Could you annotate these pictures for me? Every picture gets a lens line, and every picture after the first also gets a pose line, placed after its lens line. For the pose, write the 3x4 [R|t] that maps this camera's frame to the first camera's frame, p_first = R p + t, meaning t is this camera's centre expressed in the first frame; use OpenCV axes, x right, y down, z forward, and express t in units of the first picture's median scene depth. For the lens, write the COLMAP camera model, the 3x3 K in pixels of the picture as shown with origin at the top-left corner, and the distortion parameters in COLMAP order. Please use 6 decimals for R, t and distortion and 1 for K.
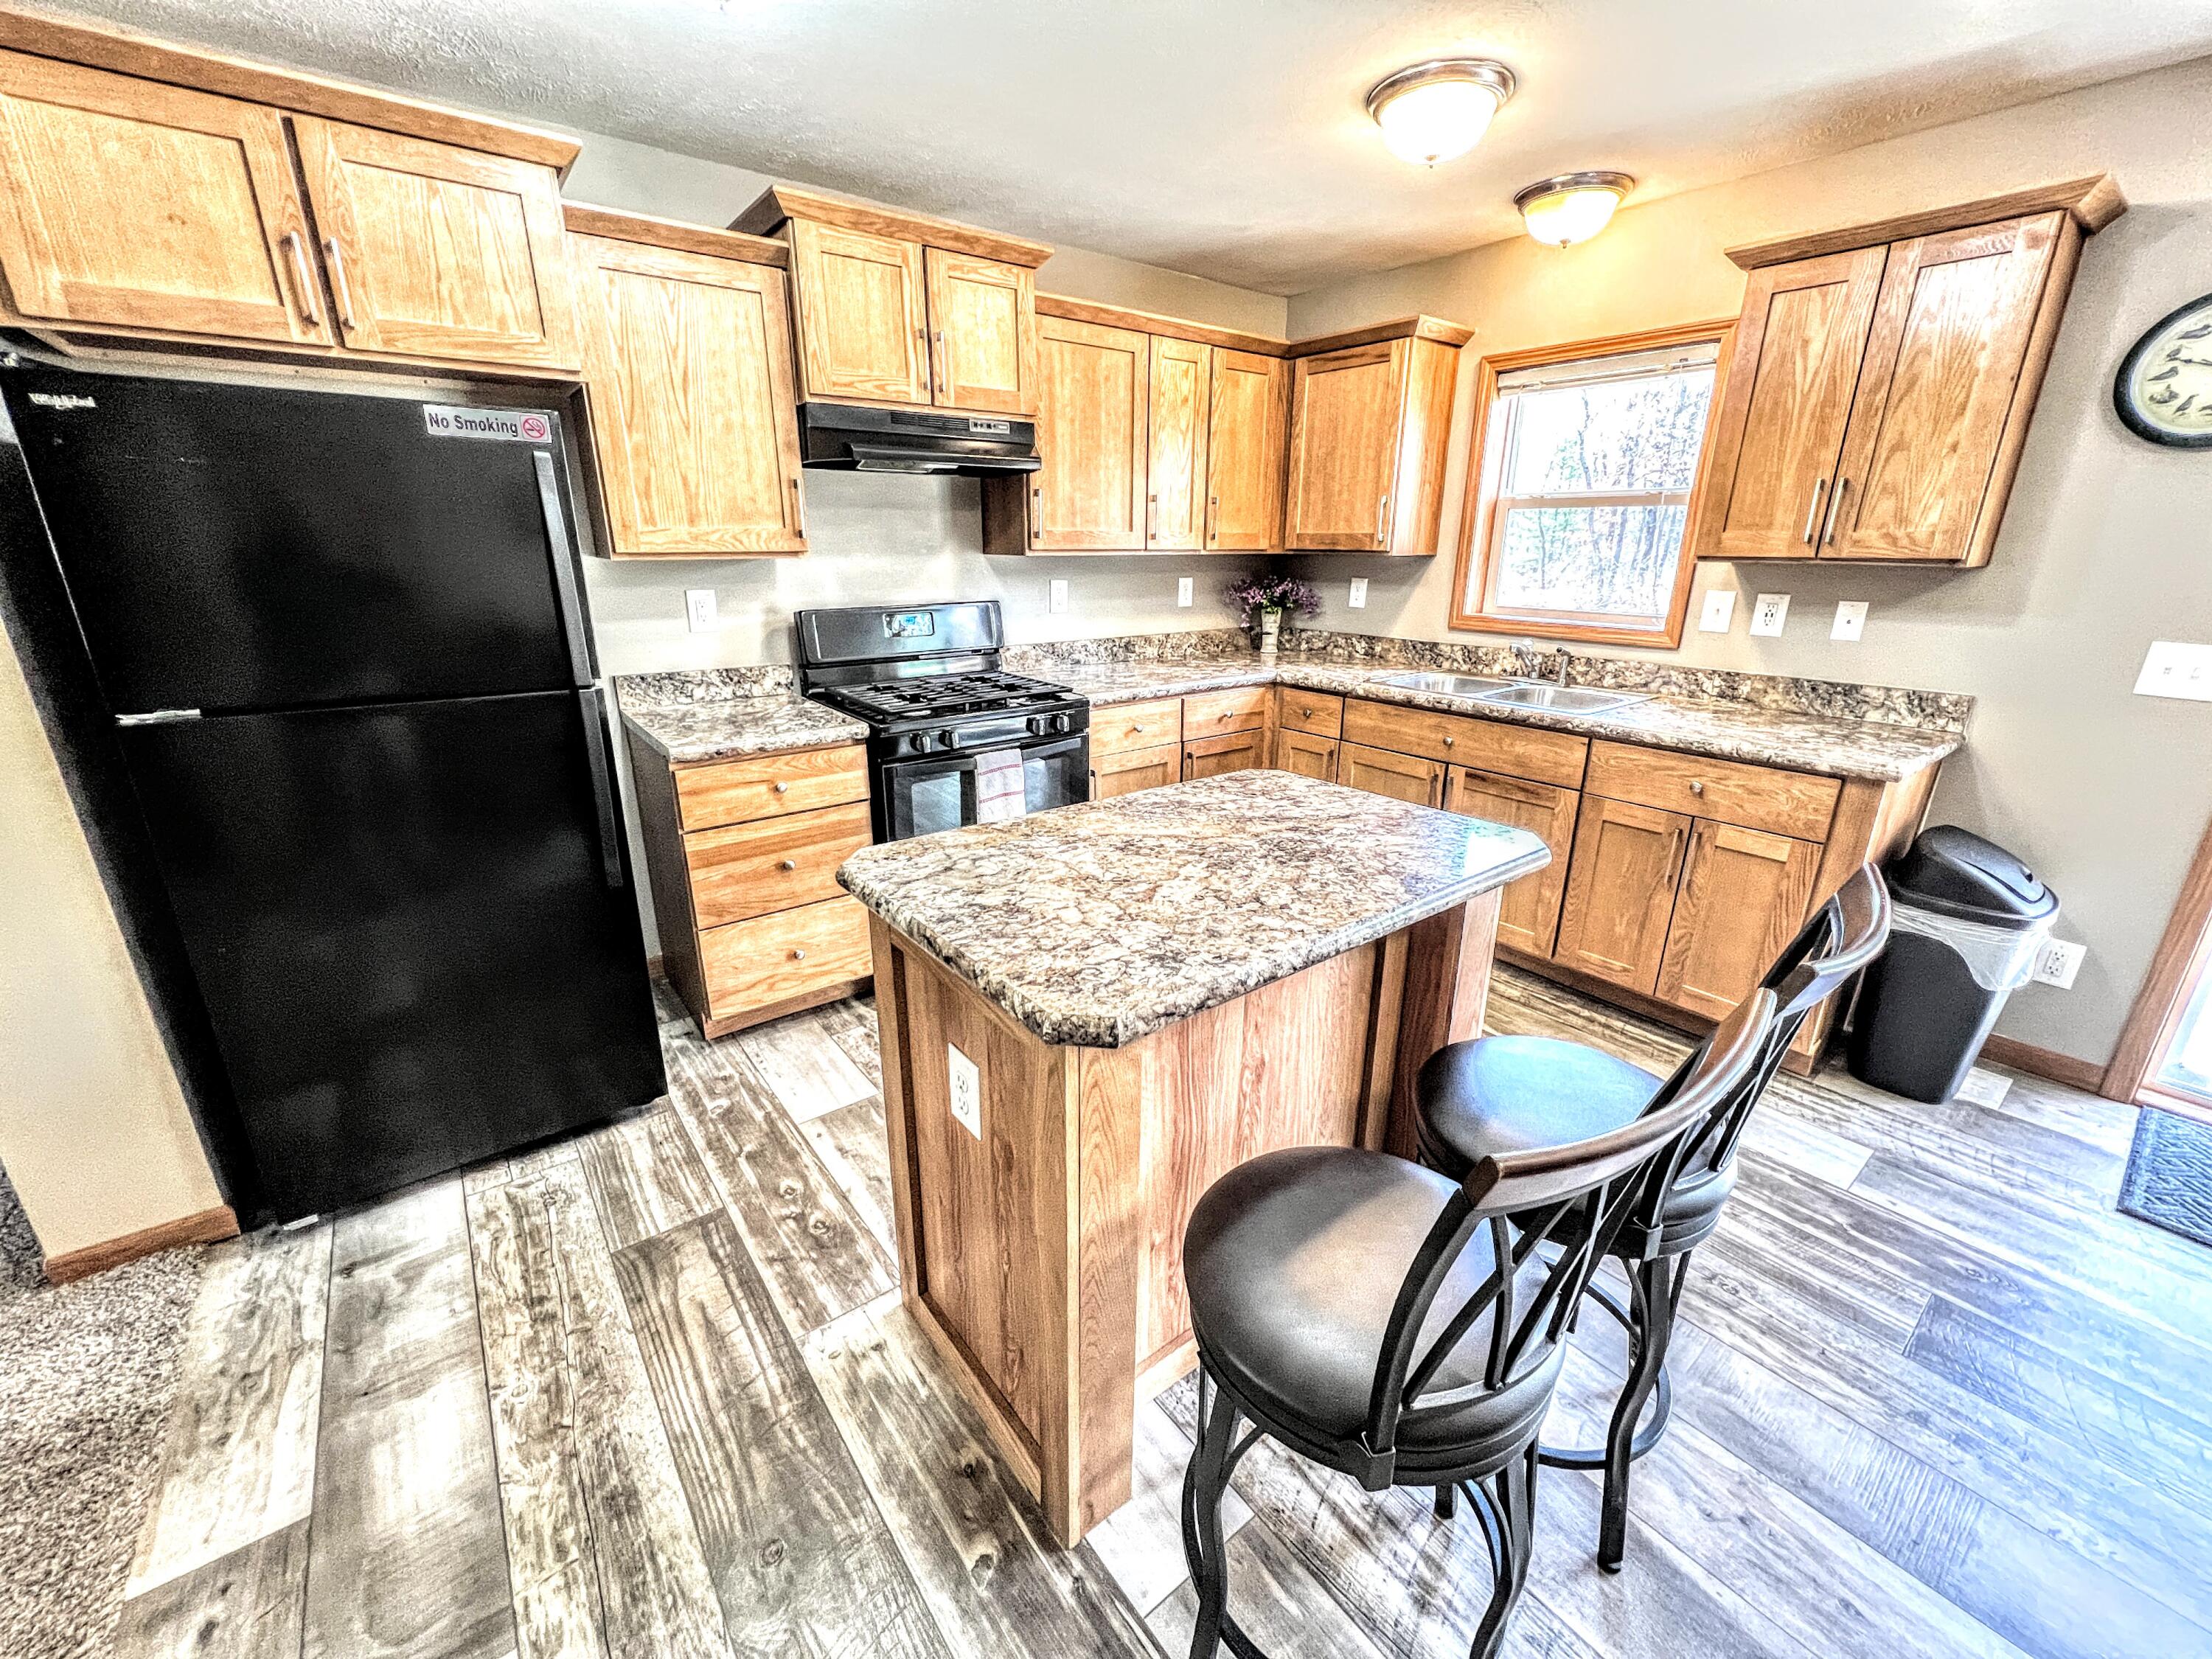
lens RADIAL K [[868.3, 0, 1106.0], [0, 868.3, 829.5], [0, 0, 1]] dist [0.001274, 0.000257]
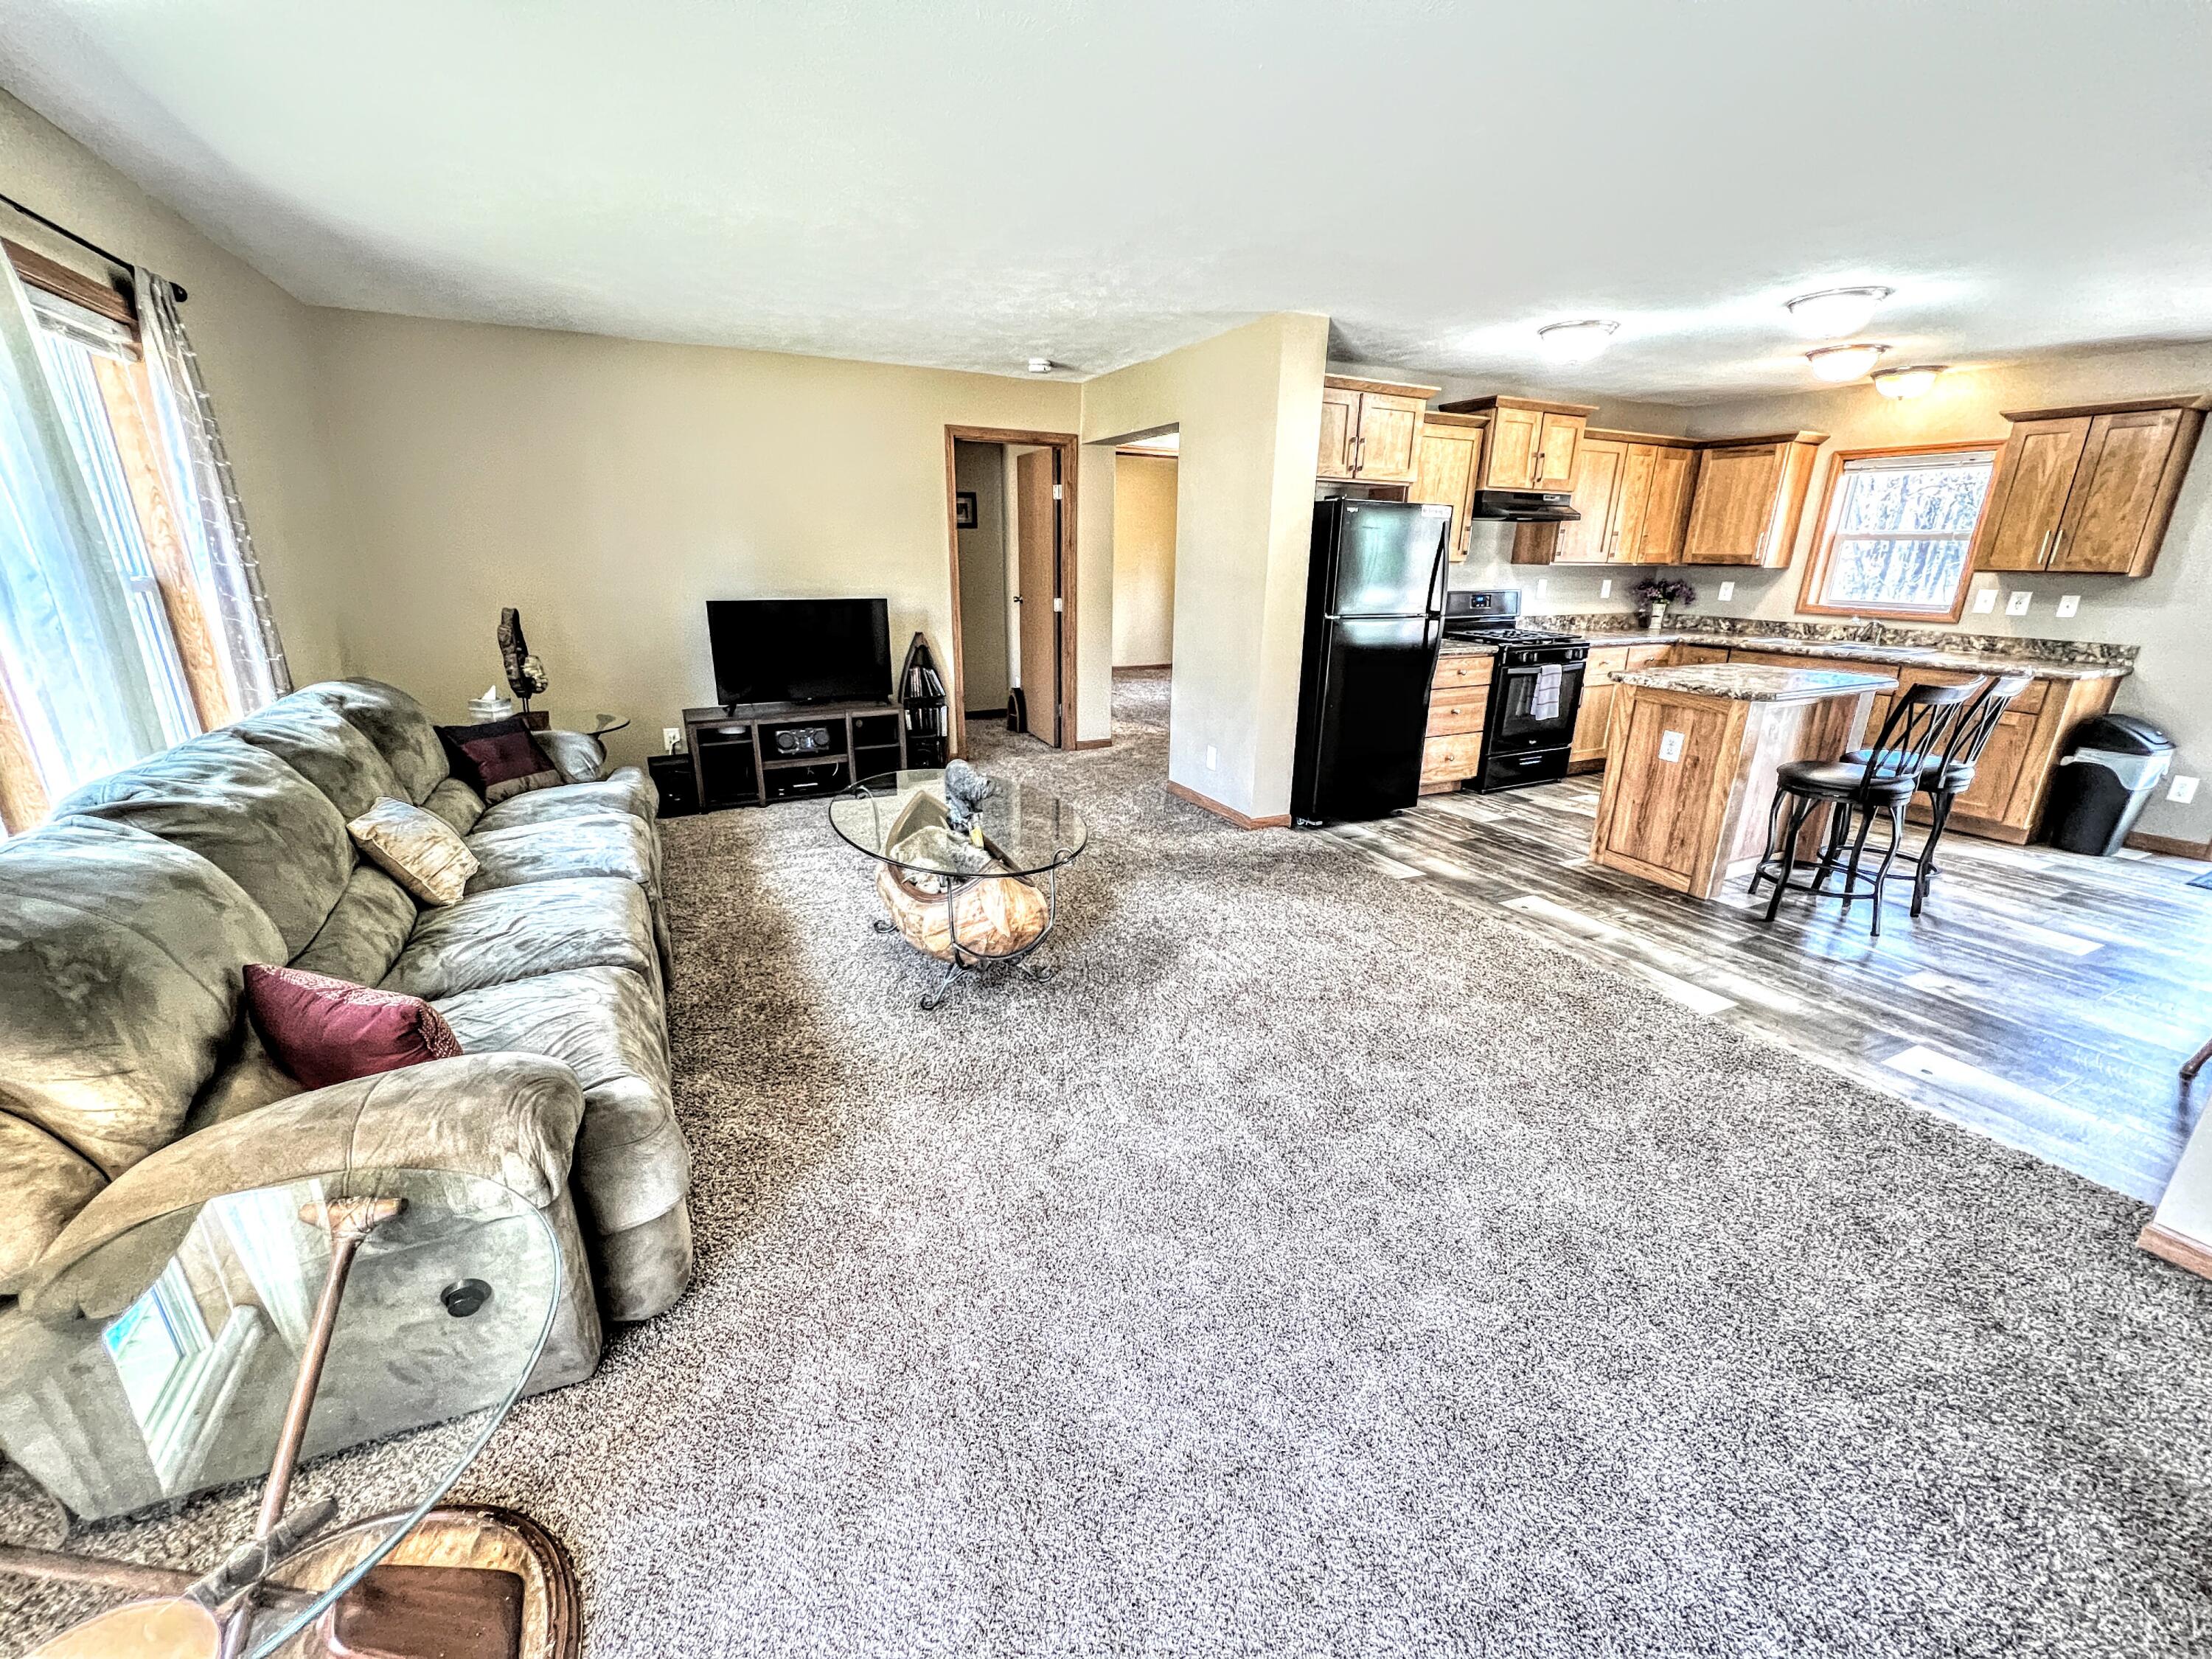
lens RADIAL K [[877.7, 0, 1102.0], [0, 877.7, 833.4], [0, 0, 1]] dist [0.000440, -0.000080]
pose [[0.982156, 0.065981, -0.176114, -0.796833], [-0.067757, 0.997693, -0.004086, 0.389497], [0.175439, 0.015946, 0.984361, -1.187529]]
